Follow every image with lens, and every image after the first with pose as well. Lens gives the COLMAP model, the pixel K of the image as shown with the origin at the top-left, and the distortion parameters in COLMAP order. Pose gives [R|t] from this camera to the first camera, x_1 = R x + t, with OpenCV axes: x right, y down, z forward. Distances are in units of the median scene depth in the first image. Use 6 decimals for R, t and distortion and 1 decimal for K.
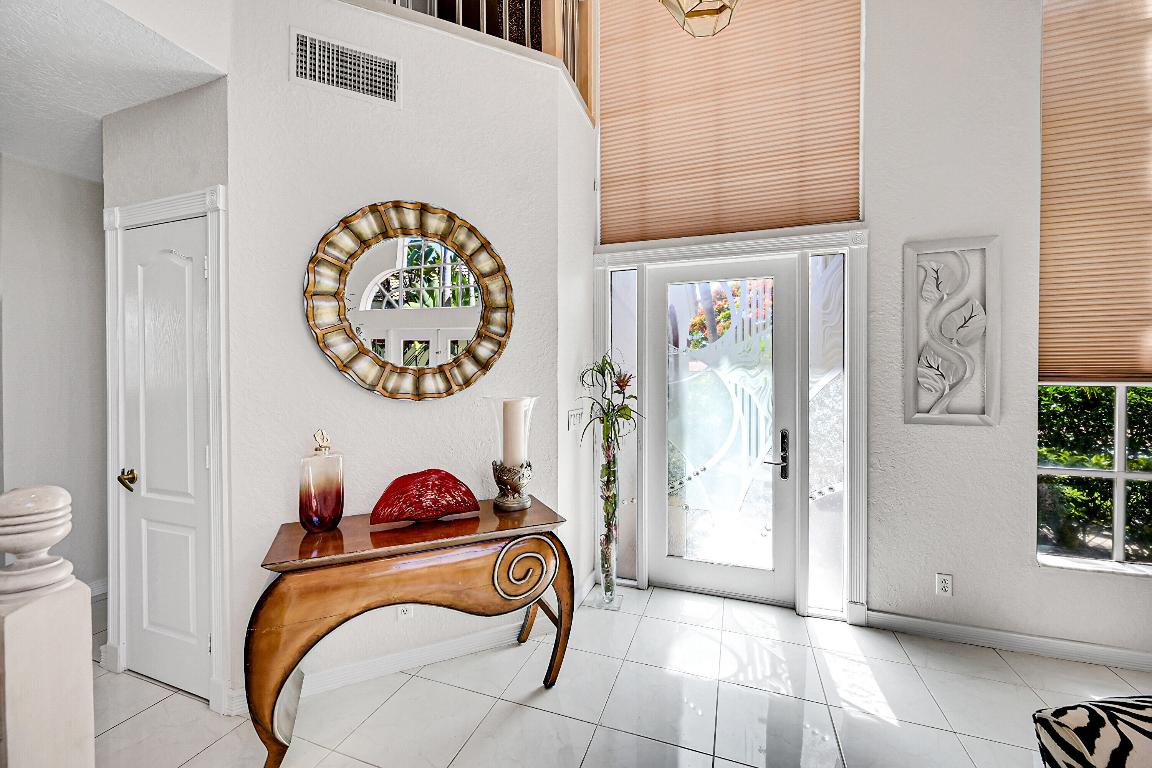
lens RADIAL K [[452.5, 0, 573.6], [0, 452.5, 384.0], [0, 0, 1]] dist [-0.000031, -0.000210]
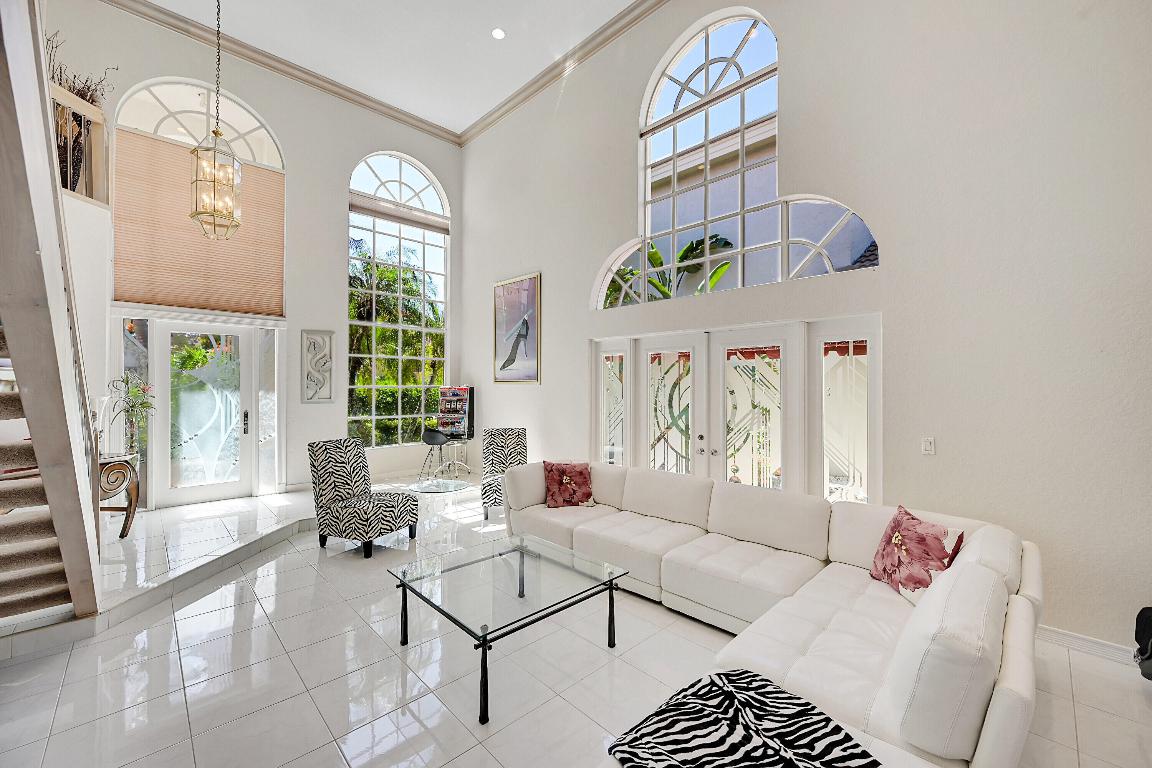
lens RADIAL K [[452.5, 0, 580.7], [0, 452.5, 380.9], [0, 0, 1]] dist [-0.000031, -0.000210]
pose [[0.432951, 0.006357, 0.901395, -0.919038], [0.003989, 0.999952, -0.008968, -0.011282], [-0.901409, 0.007478, 0.432904, -1.588965]]
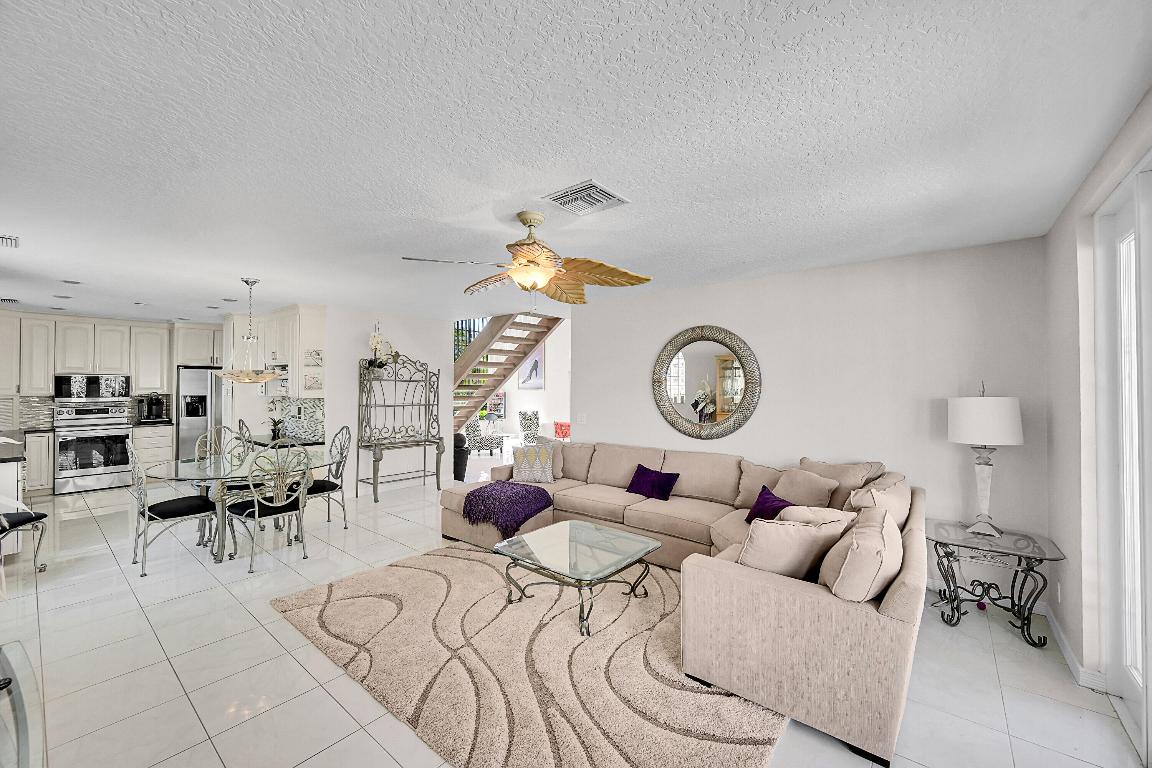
lens RADIAL K [[452.5, 0, 582.0], [0, 452.5, 376.9], [0, 0, 1]] dist [-0.000031, -0.000210]
pose [[0.320672, 0.015694, 0.947060, -3.571930], [0.008975, 0.999767, -0.019607, -0.066921], [-0.947148, 0.014788, 0.320457, -2.408567]]
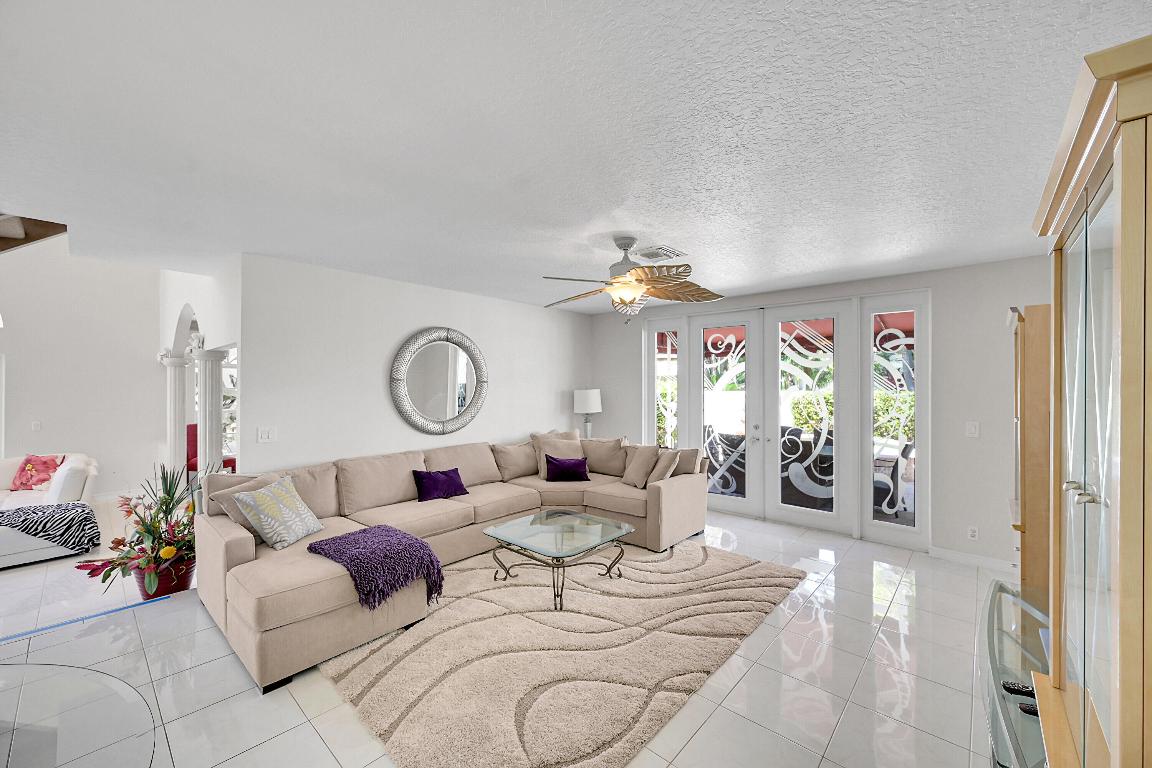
lens RADIAL K [[452.5, 0, 582.7], [0, 452.5, 382.5], [0, 0, 1]] dist [-0.000031, -0.000210]
pose [[-0.931546, 0.001591, 0.363620, -2.941353], [0.002321, 0.999996, 0.001571, -0.070065], [-0.363616, 0.002308, -0.931546, -0.744858]]
